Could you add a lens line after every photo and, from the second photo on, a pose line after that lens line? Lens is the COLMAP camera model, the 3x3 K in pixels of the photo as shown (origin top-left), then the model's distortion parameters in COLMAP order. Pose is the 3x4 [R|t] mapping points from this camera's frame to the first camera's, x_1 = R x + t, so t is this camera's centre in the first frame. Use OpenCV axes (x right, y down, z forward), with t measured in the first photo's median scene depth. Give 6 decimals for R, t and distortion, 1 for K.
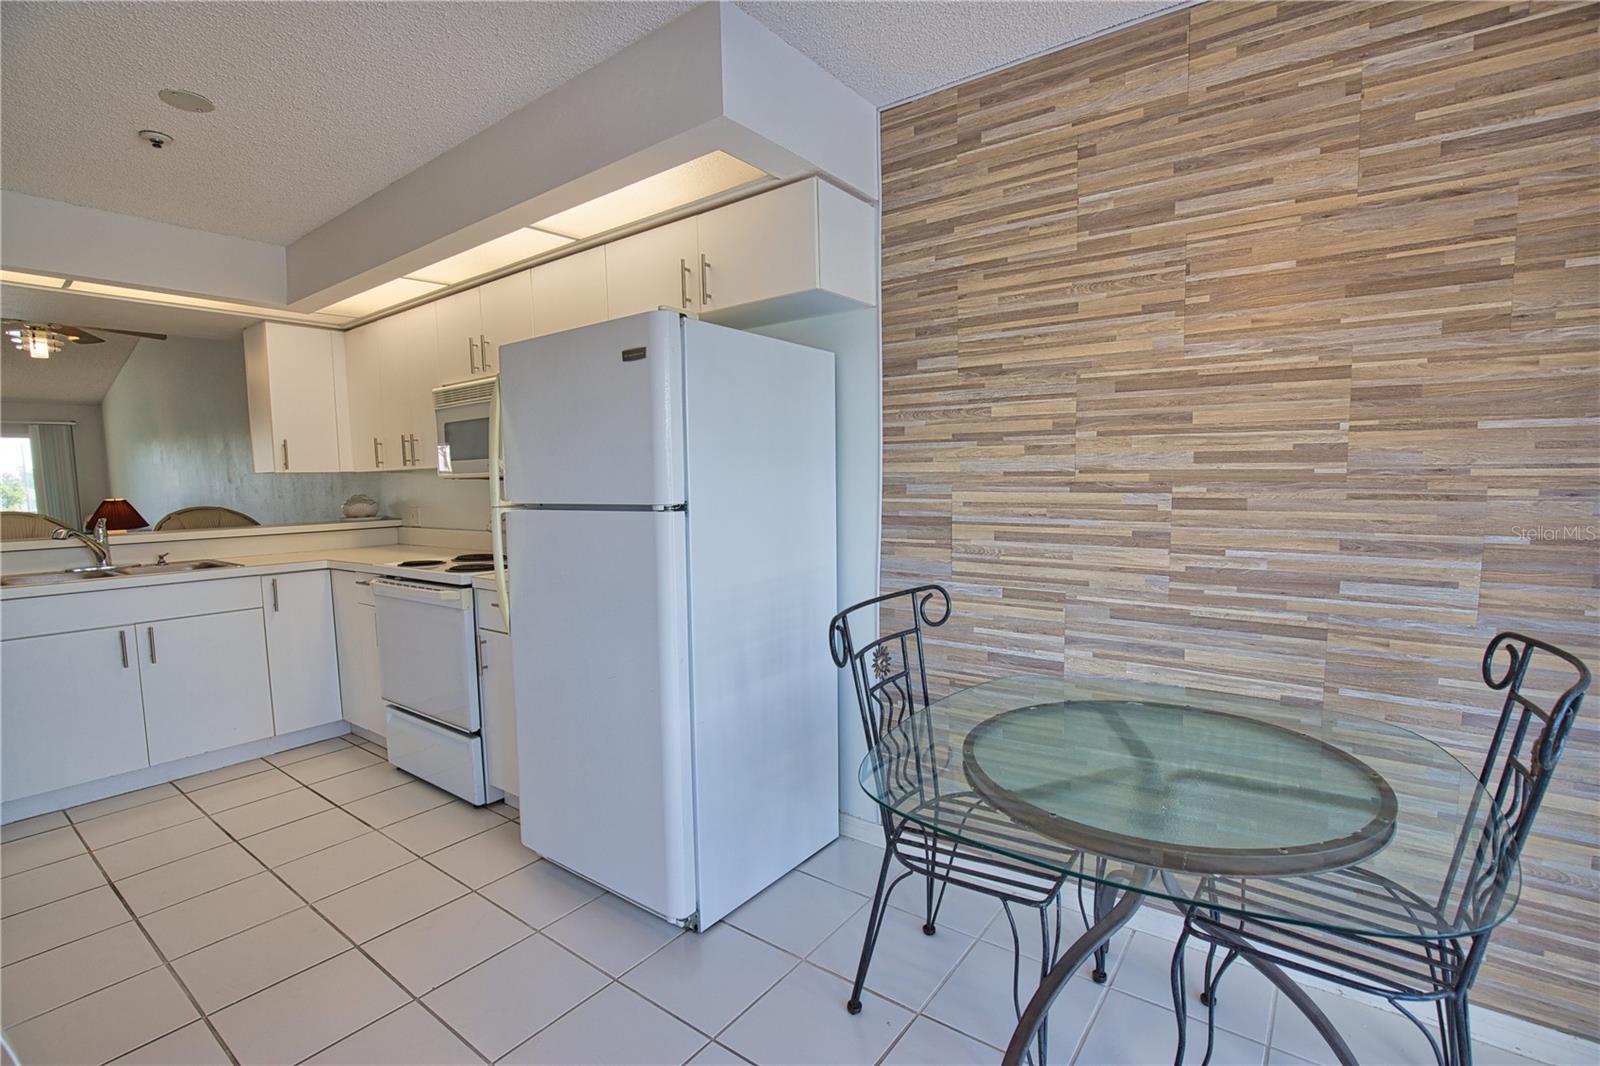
lens RADIAL K [[729.1, 0, 807.6], [0, 729.1, 542.3], [0, 0, 1]] dist [-0.037566, 0.007513]
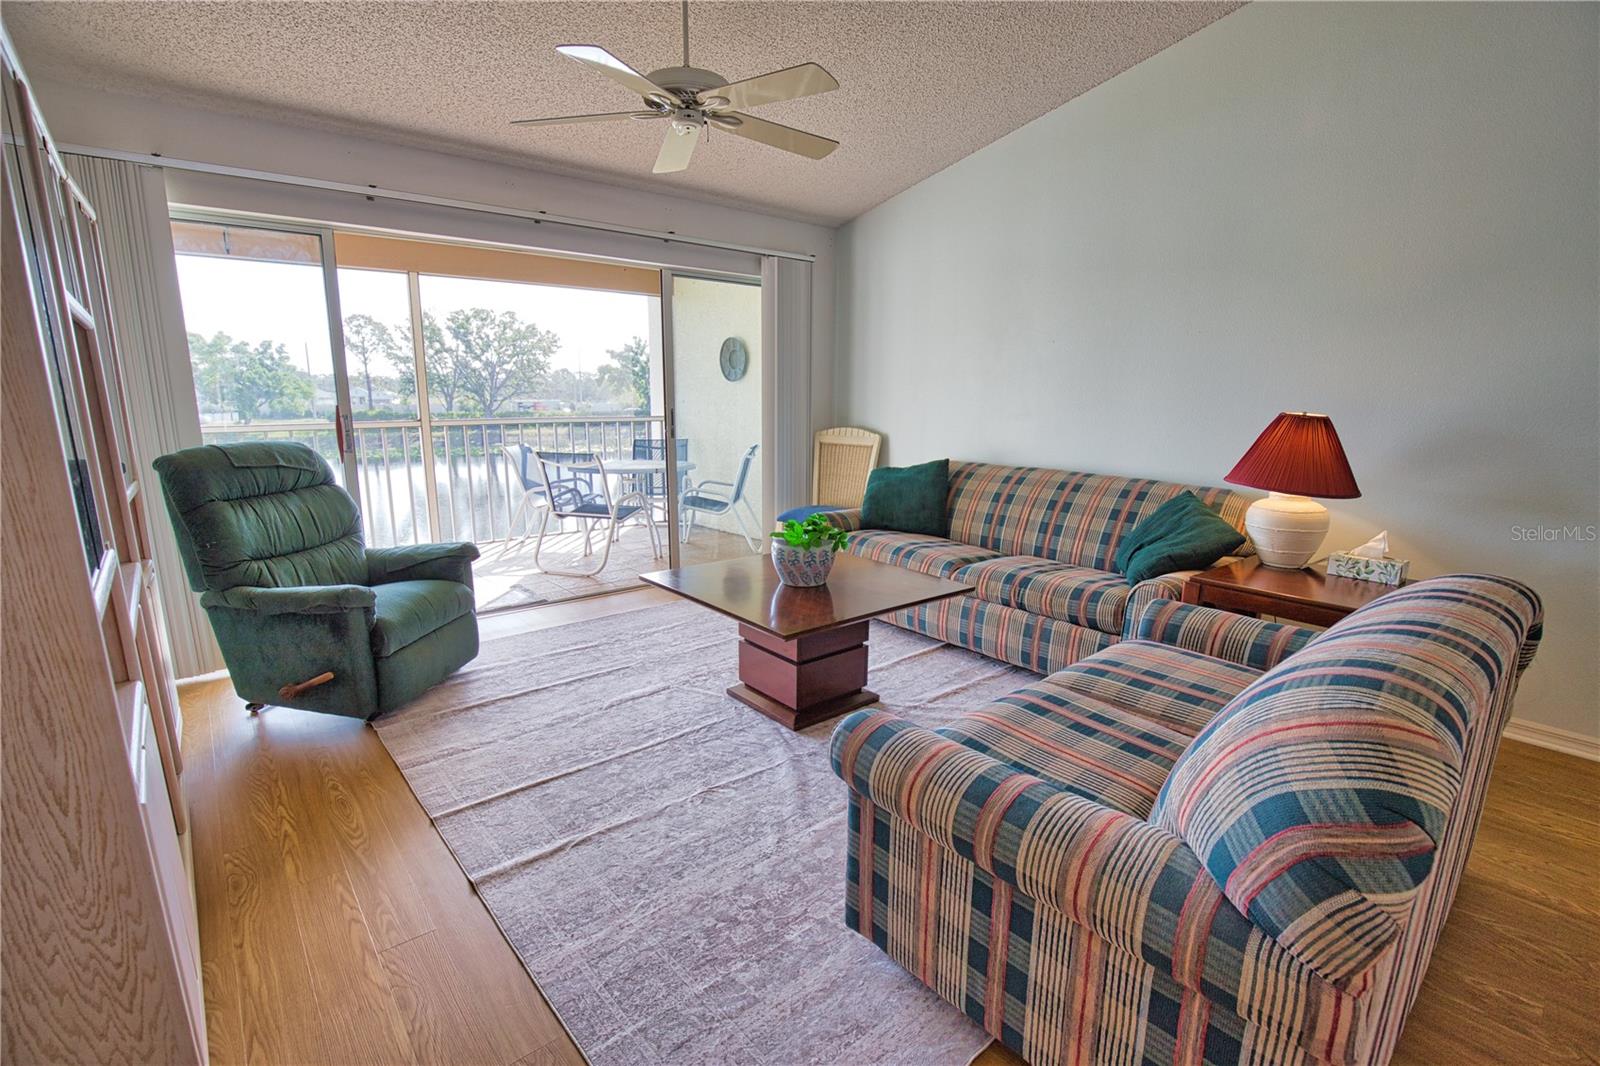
lens RADIAL K [[729.6, 0, 811.7], [0, 729.6, 539.8], [0, 0, 1]] dist [-0.030947, 0.000742]
pose [[0.975573, 0.071066, -0.207861, -2.207477], [-0.047743, 0.992200, 0.115149, -0.046847], [0.214423, -0.102412, 0.971357, 1.060270]]
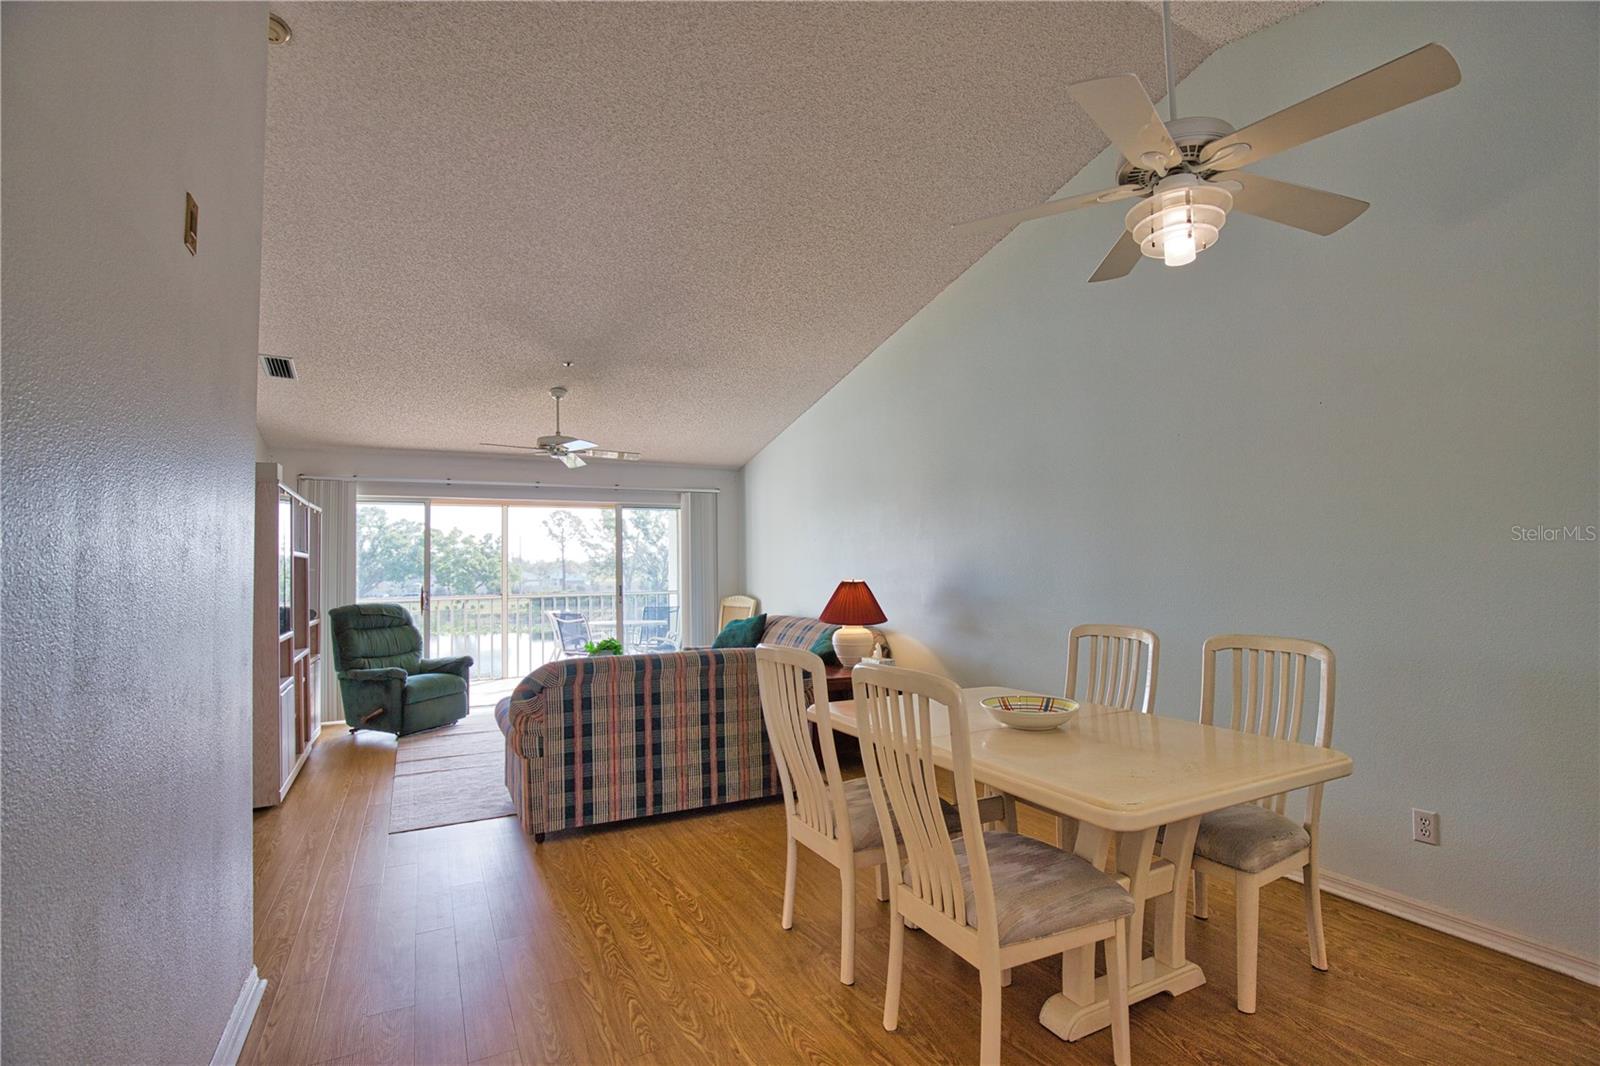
lens RADIAL K [[729.6, 0, 811.7], [0, 729.6, 539.8], [0, 0, 1]] dist [-0.030947, 0.000742]
pose [[0.903158, -0.010914, -0.429170, -1.345855], [-0.041833, 0.992682, -0.113278, -0.032538], [0.427265, 0.120261, 0.896092, 0.623789]]
